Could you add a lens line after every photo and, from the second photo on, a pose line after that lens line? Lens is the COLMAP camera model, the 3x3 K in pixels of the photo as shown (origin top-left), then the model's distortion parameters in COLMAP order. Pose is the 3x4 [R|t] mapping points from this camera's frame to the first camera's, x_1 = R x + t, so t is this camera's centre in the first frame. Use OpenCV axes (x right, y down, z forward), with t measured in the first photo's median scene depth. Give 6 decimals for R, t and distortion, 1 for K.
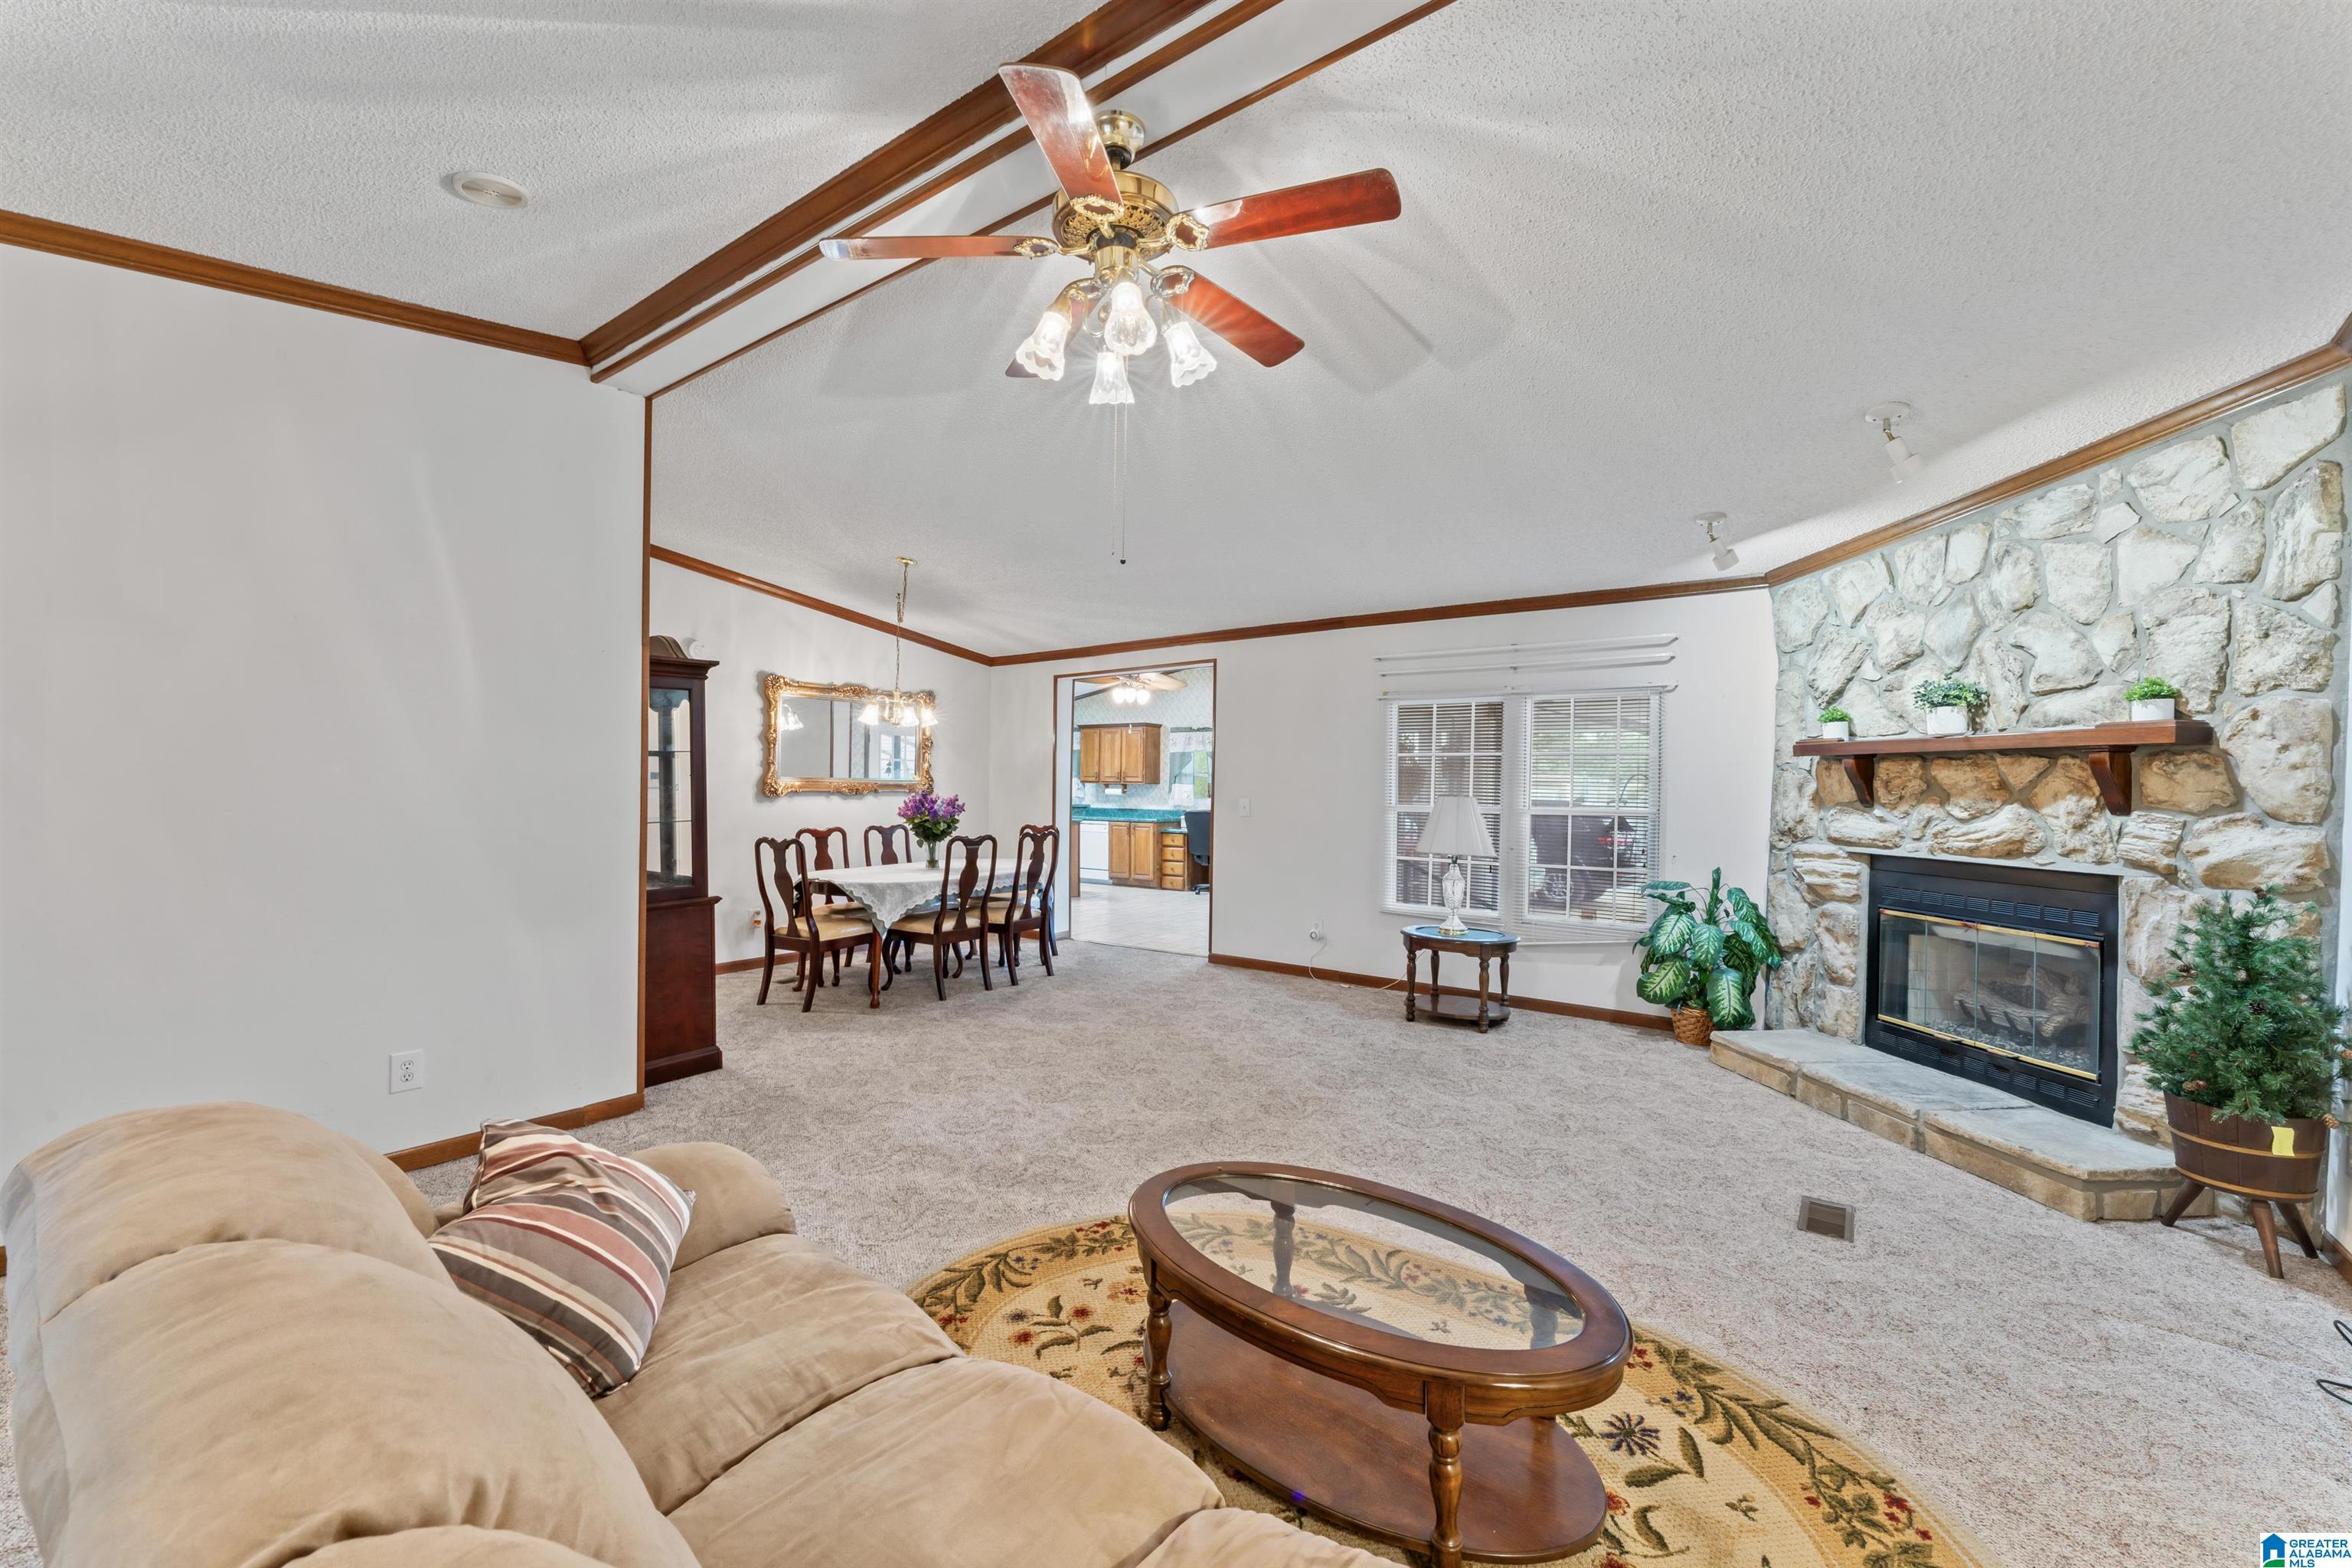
lens RADIAL K [[945.9, 0, 1162.6], [0, 945.9, 783.4], [0, 0, 1]] dist [0.000480, -0.000049]
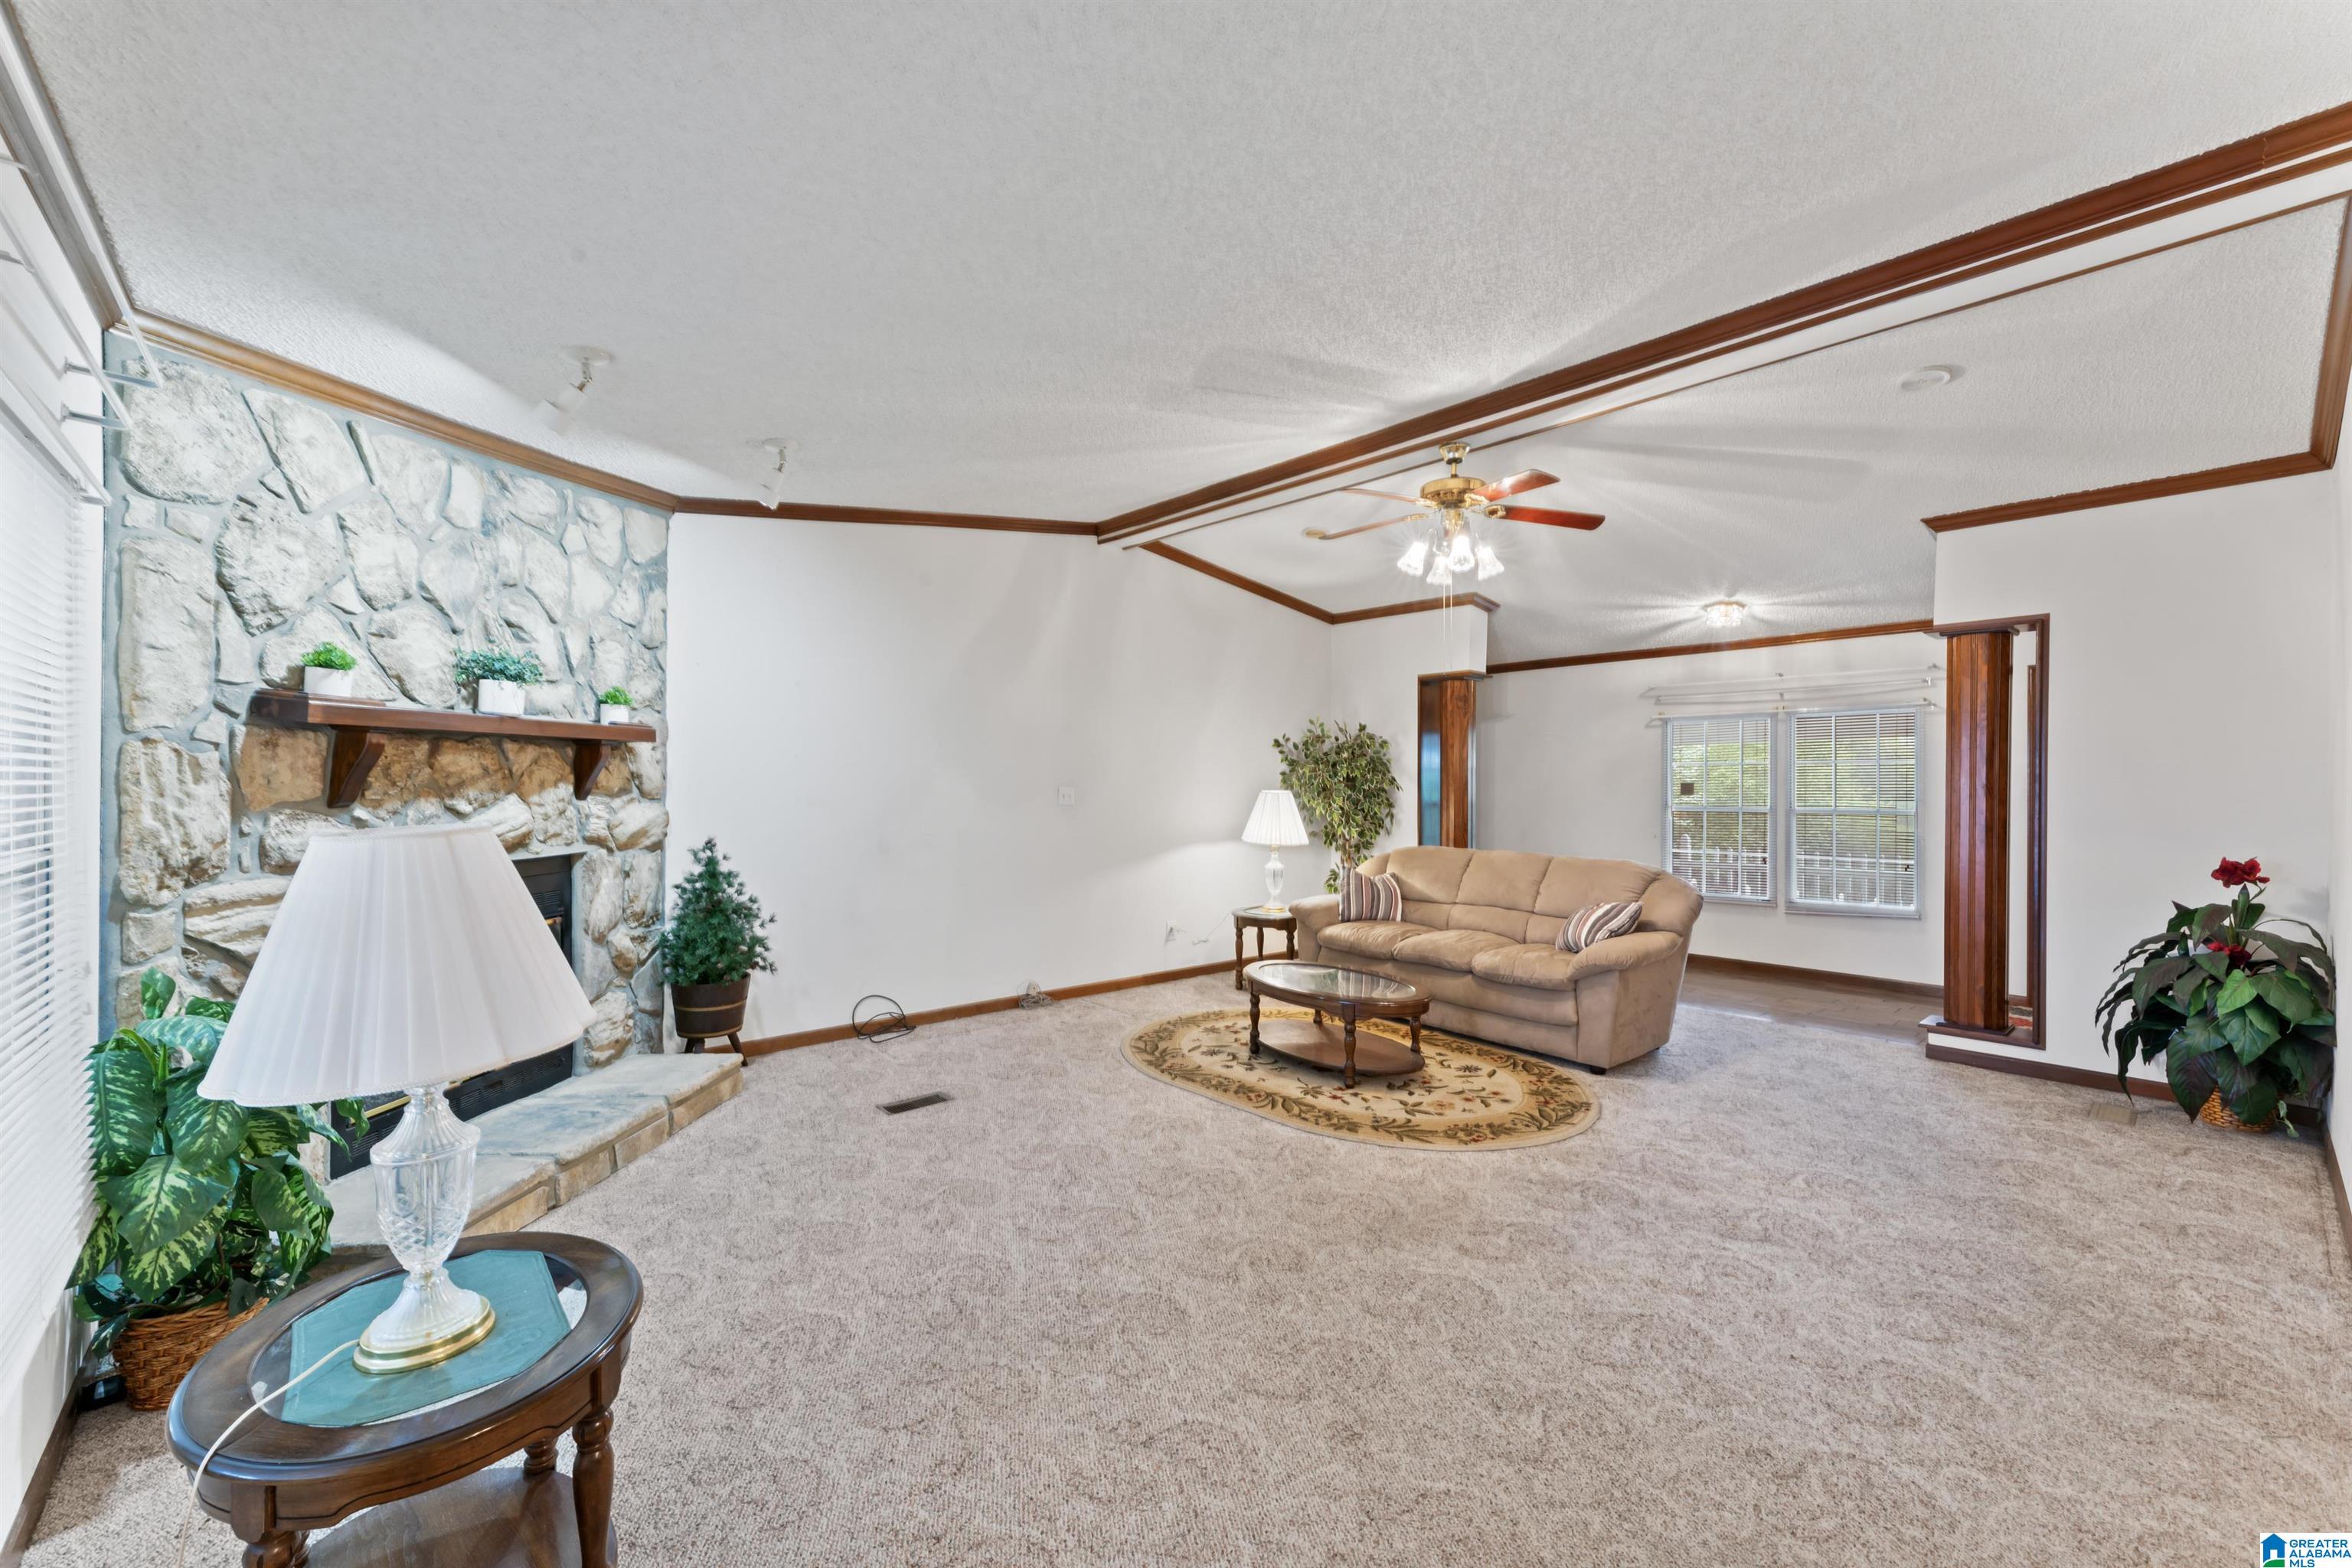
lens RADIAL K [[945.9, 0, 1187.5], [0, 945.9, 785.8], [0, 0, 1]] dist [0.000480, -0.000049]
pose [[-0.983889, -0.018505, 0.177818, 0.076611], [-0.017095, 0.999809, 0.009456, -0.006084], [-0.177959, 0.006264, -0.984018, 1.795692]]
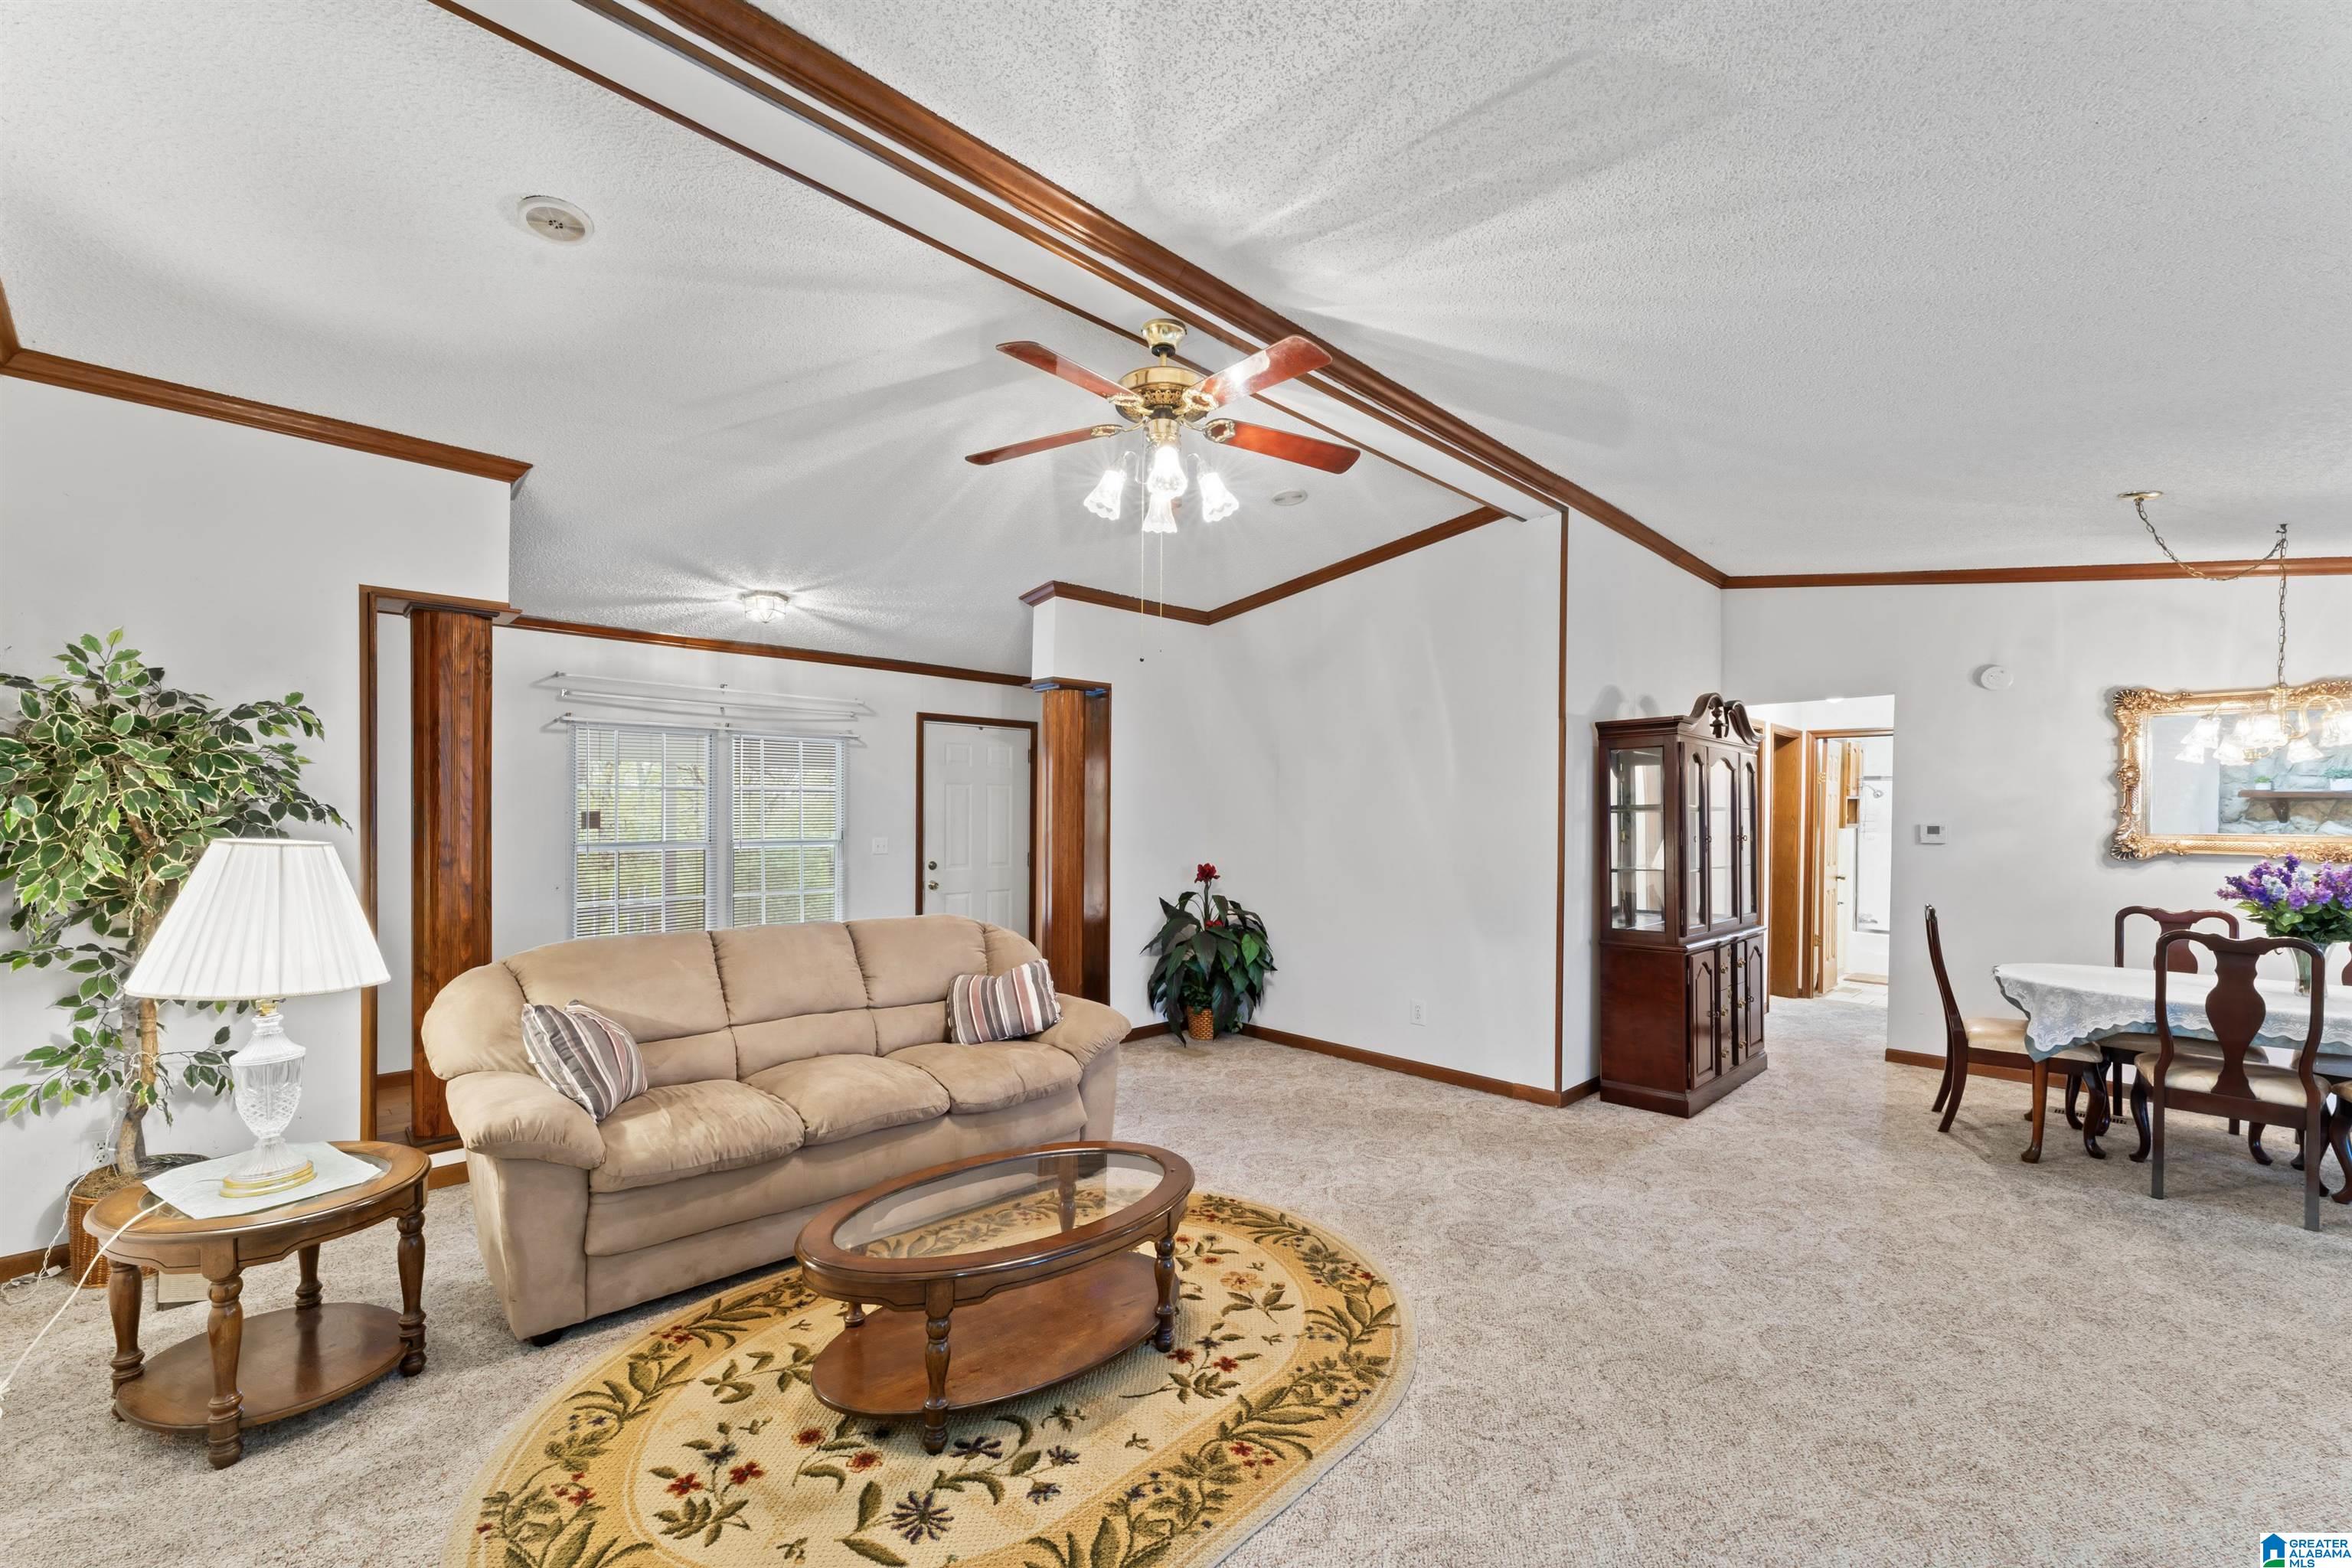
lens RADIAL K [[945.9, 0, 1181.0], [0, 945.9, 822.5], [0, 0, 1]] dist [0.000480, -0.000049]
pose [[-0.139806, -0.006935, -0.990155, 0.742403], [-0.015468, 0.999869, -0.004819, -0.000906], [0.990058, 0.014642, -0.139895, 0.733639]]
